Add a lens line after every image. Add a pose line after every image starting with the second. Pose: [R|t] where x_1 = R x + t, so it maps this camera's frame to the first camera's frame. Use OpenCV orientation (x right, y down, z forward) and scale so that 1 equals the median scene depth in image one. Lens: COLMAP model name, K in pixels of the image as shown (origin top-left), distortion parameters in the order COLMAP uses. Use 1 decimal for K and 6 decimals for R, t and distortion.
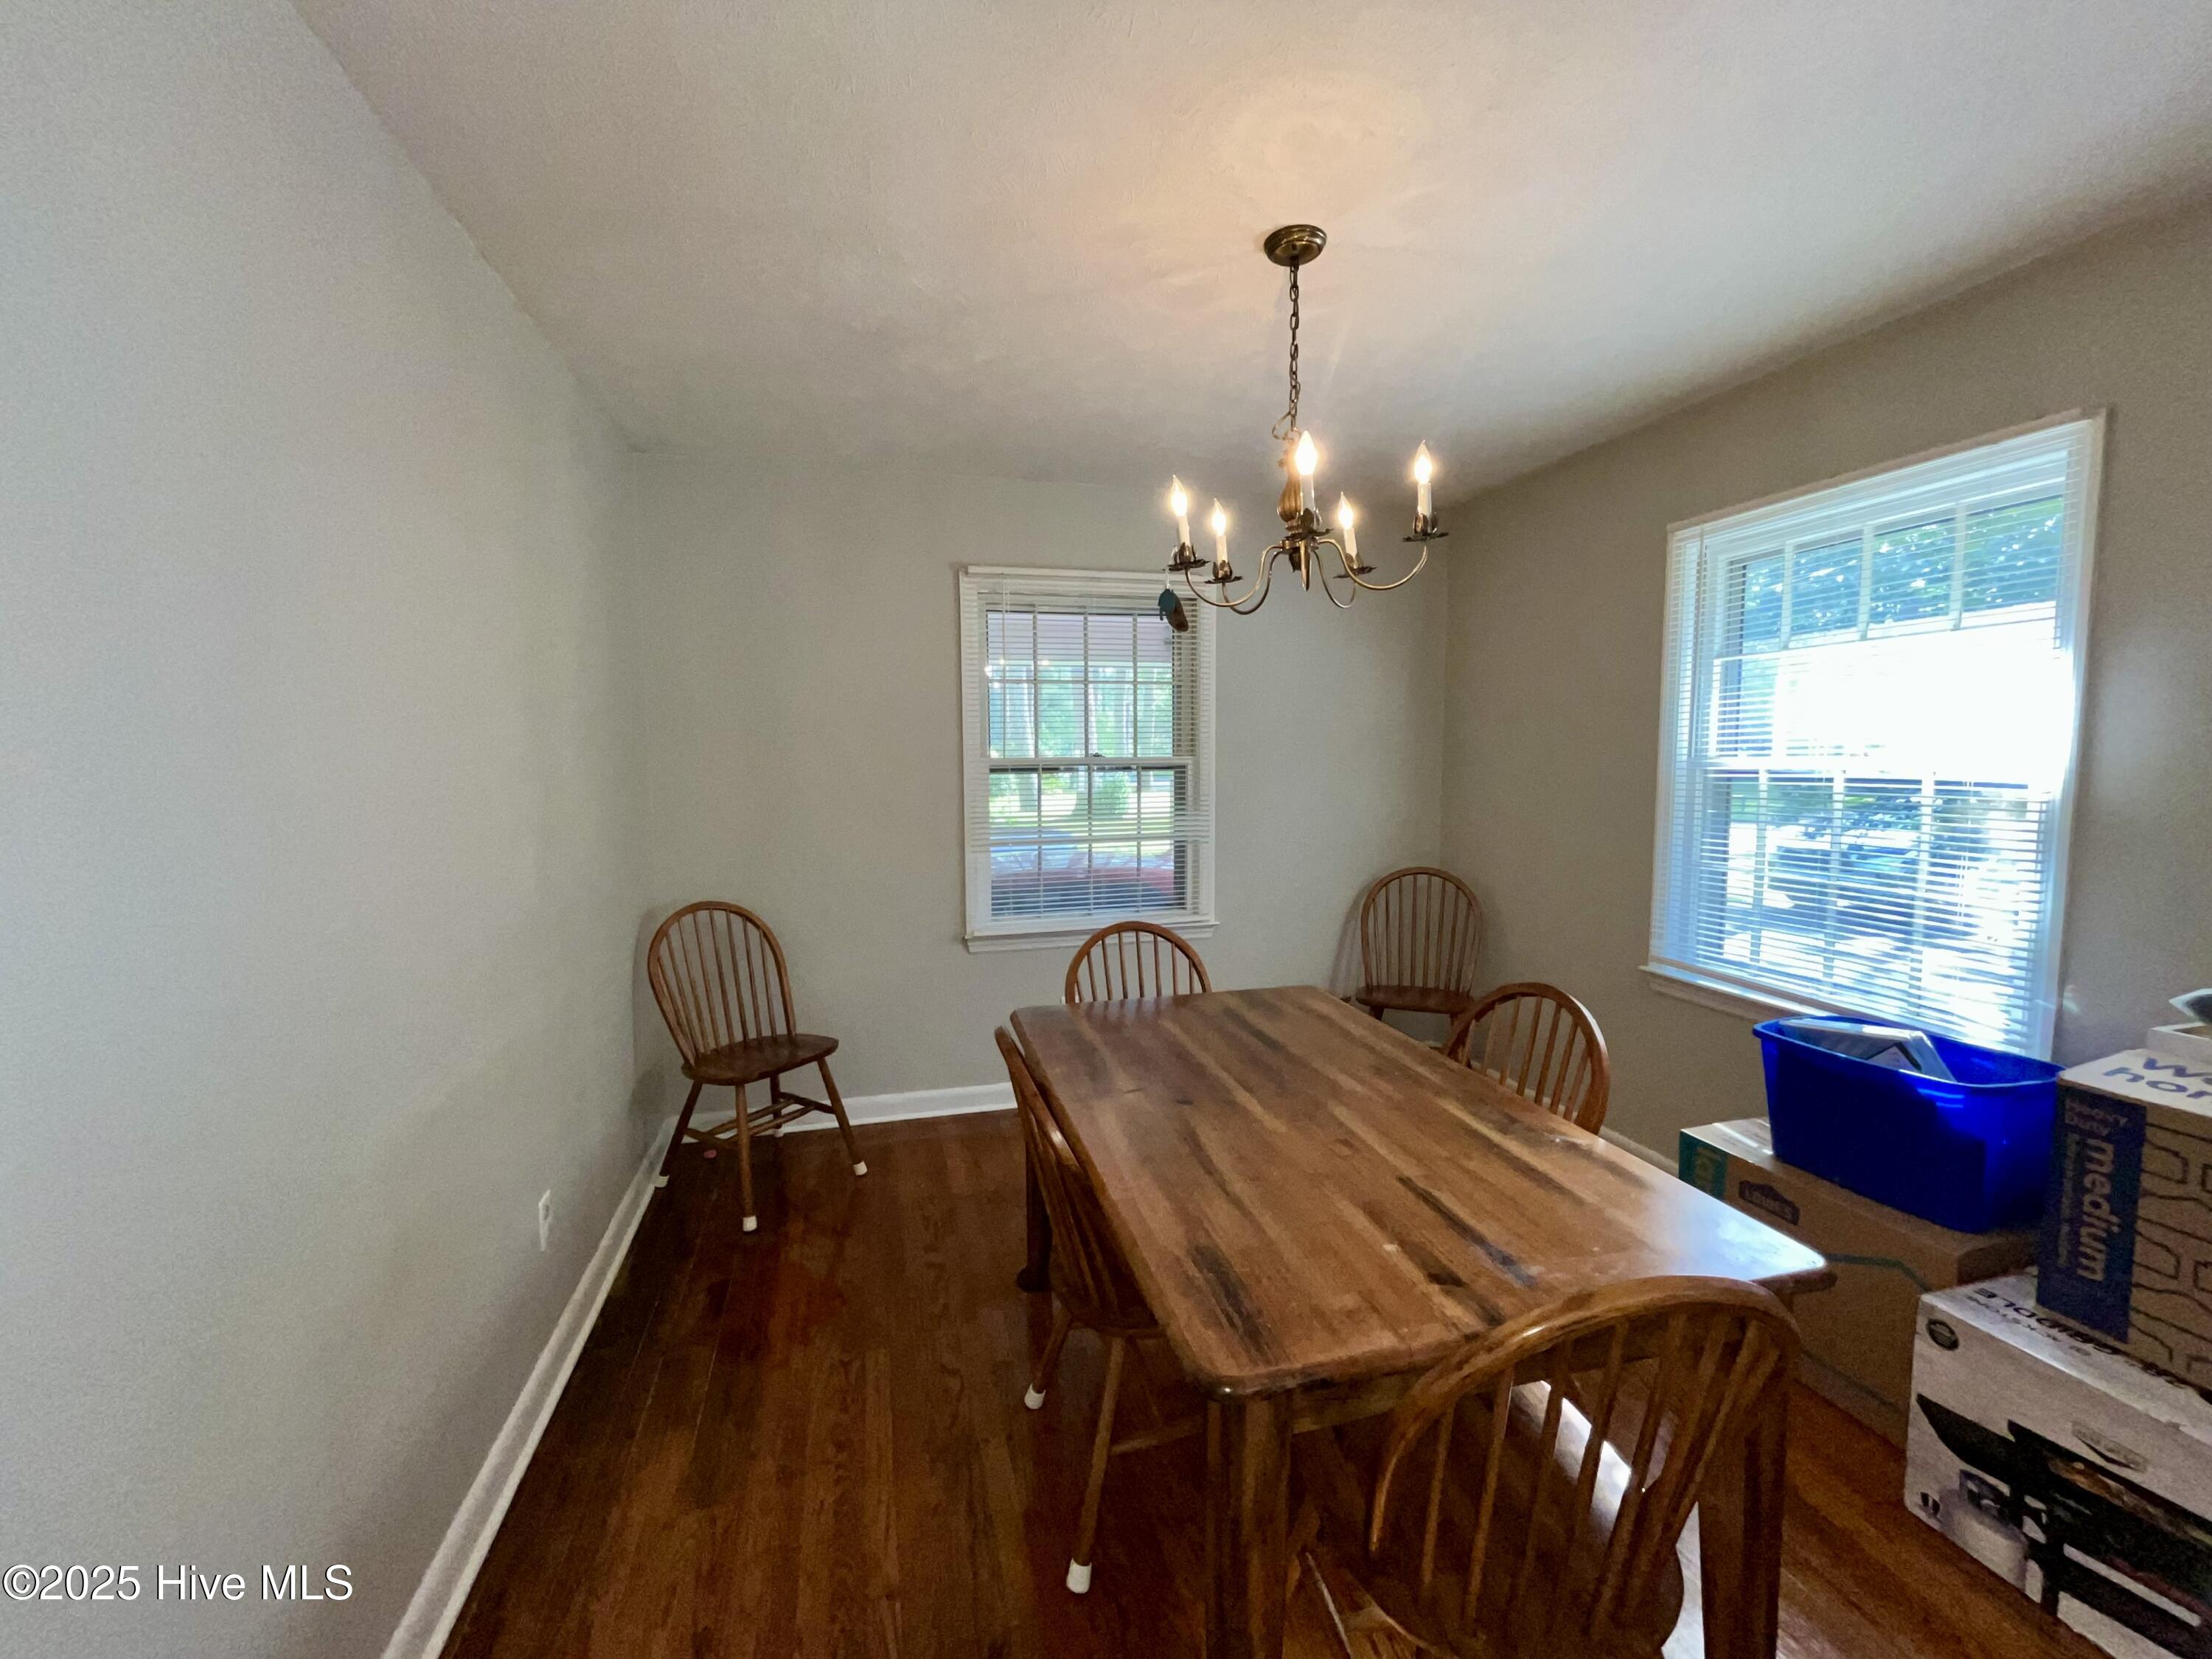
lens RADIAL K [[898.8, 0, 1097.2], [0, 898.8, 828.0], [0, 0, 1]] dist [-0.000723, -0.000565]
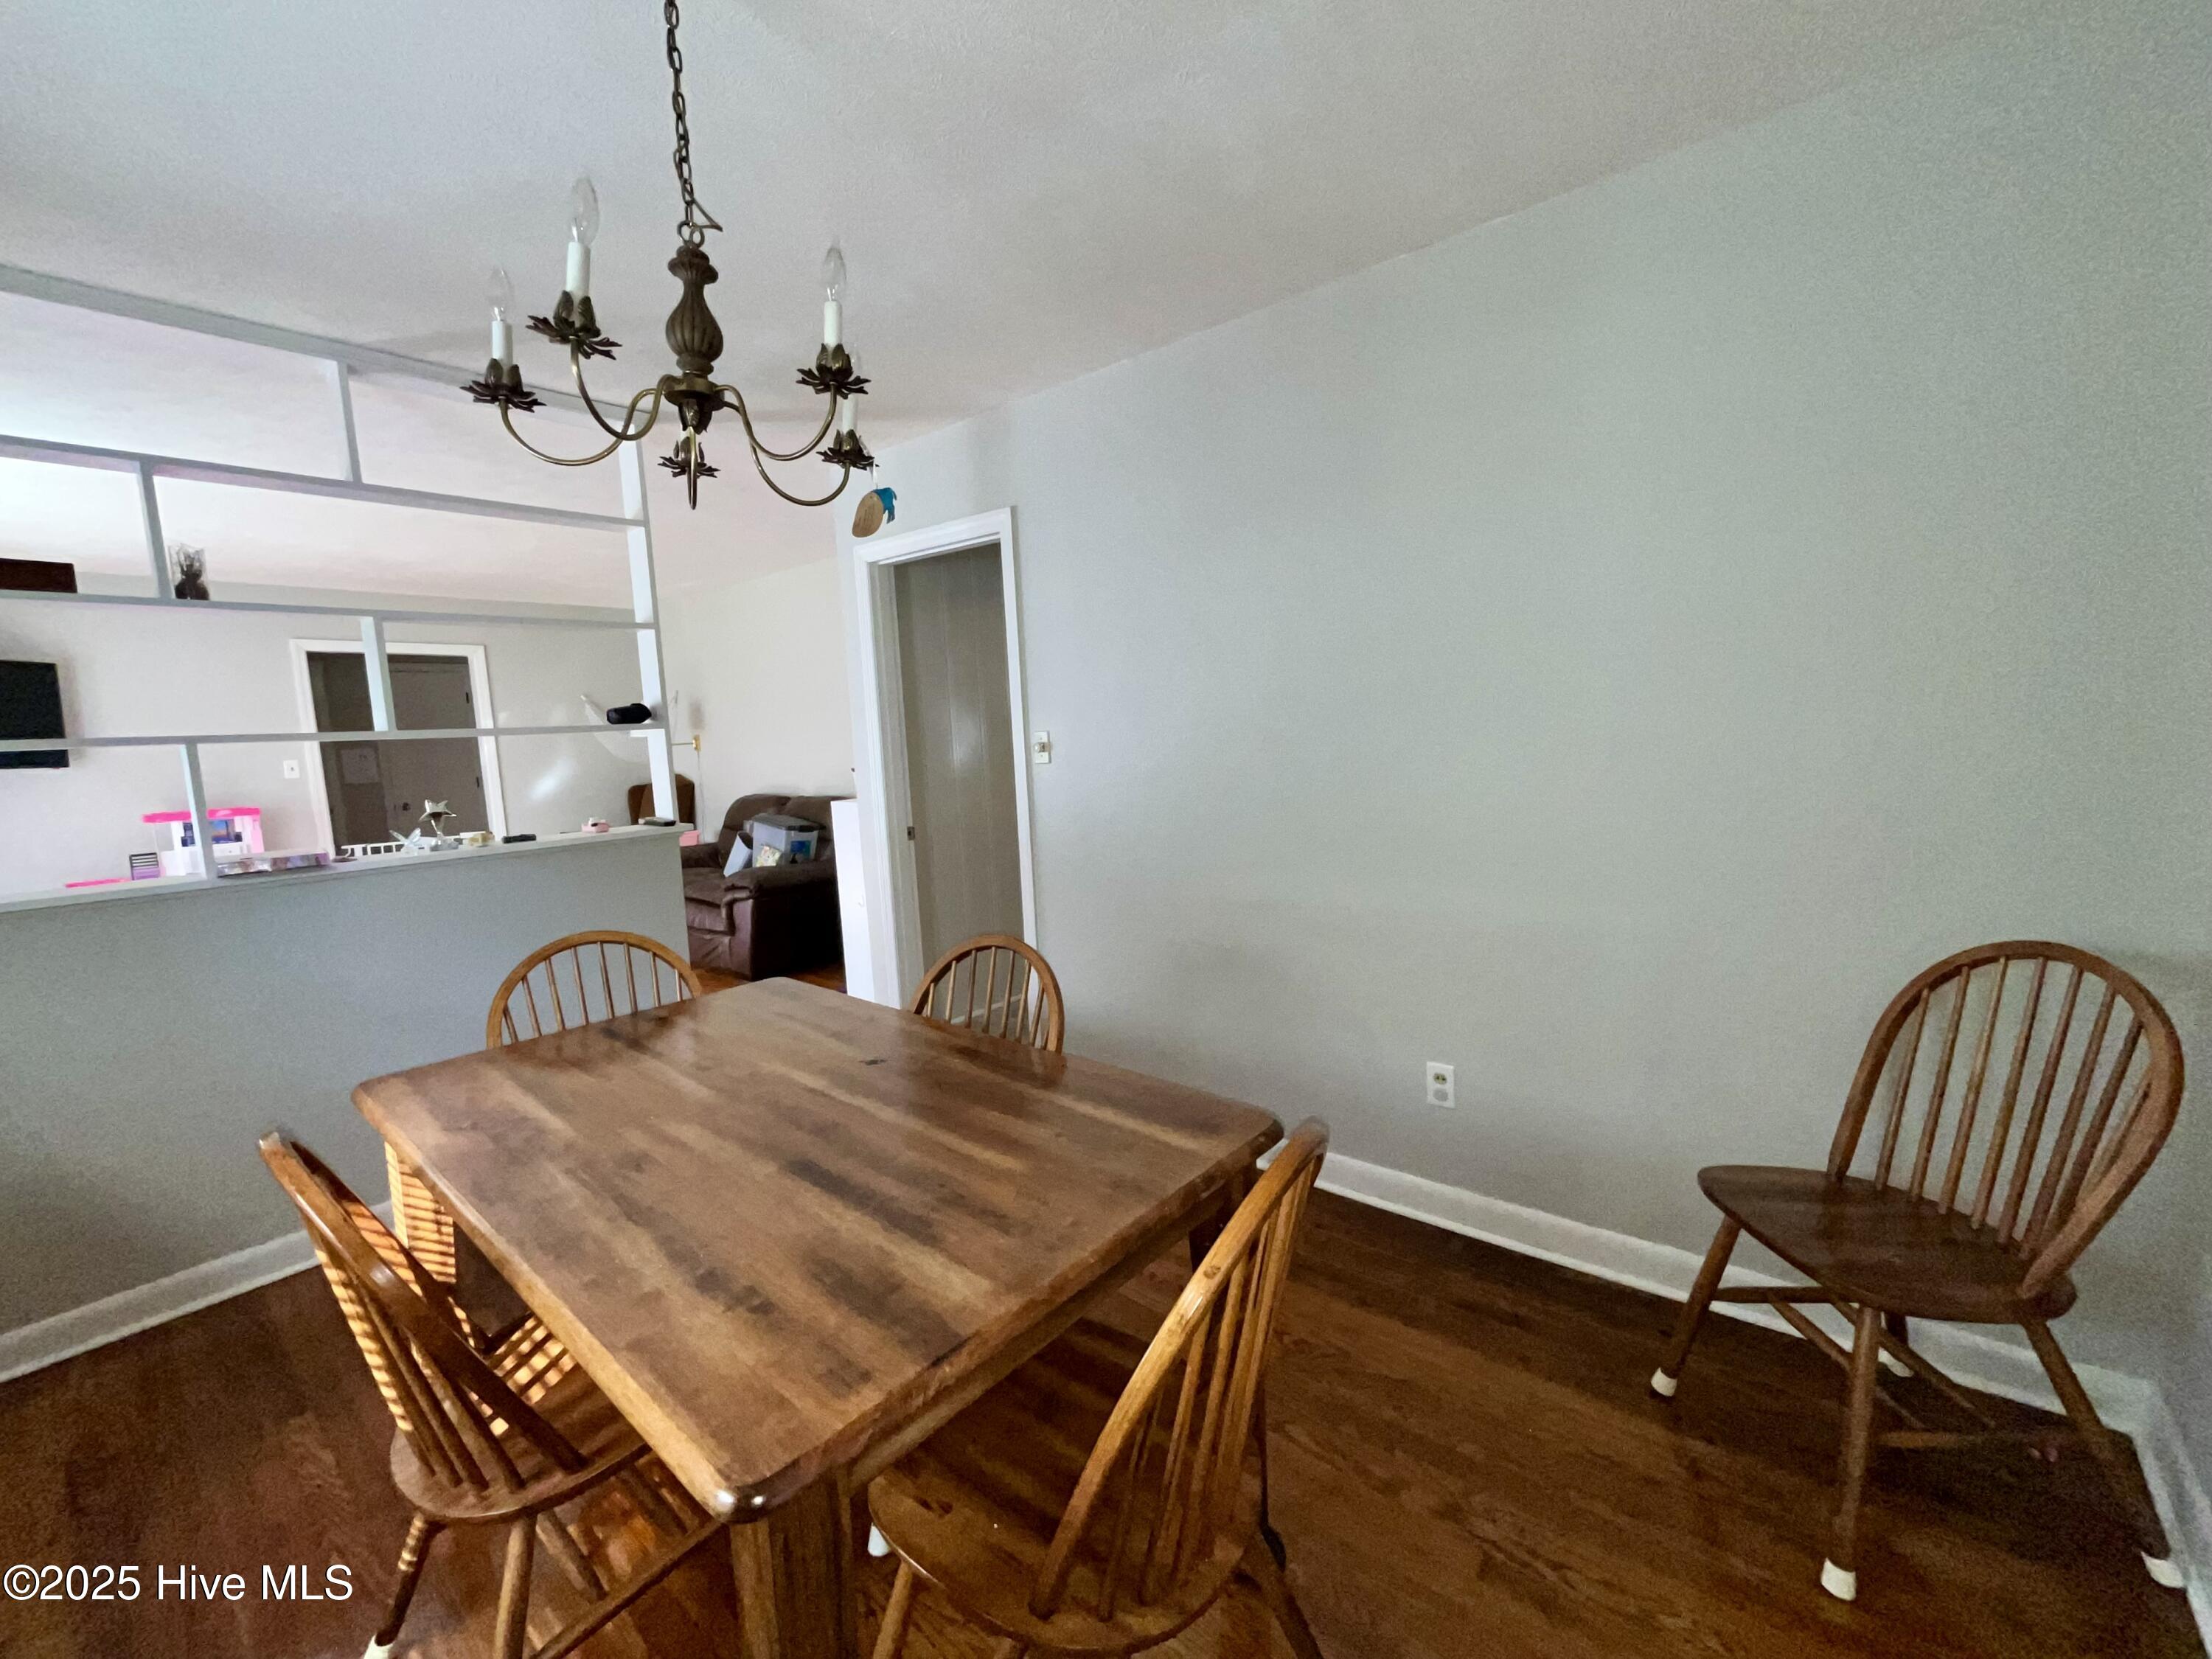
lens RADIAL K [[898.8, 0, 1097.2], [0, 898.8, 828.0], [0, 0, 1]] dist [-0.000723, -0.000565]
pose [[-0.818271, 0.112042, -0.563808, 0.412267], [0.004990, 0.982168, 0.187937, -0.120956], [0.574811, 0.150970, -0.804239, 1.850371]]
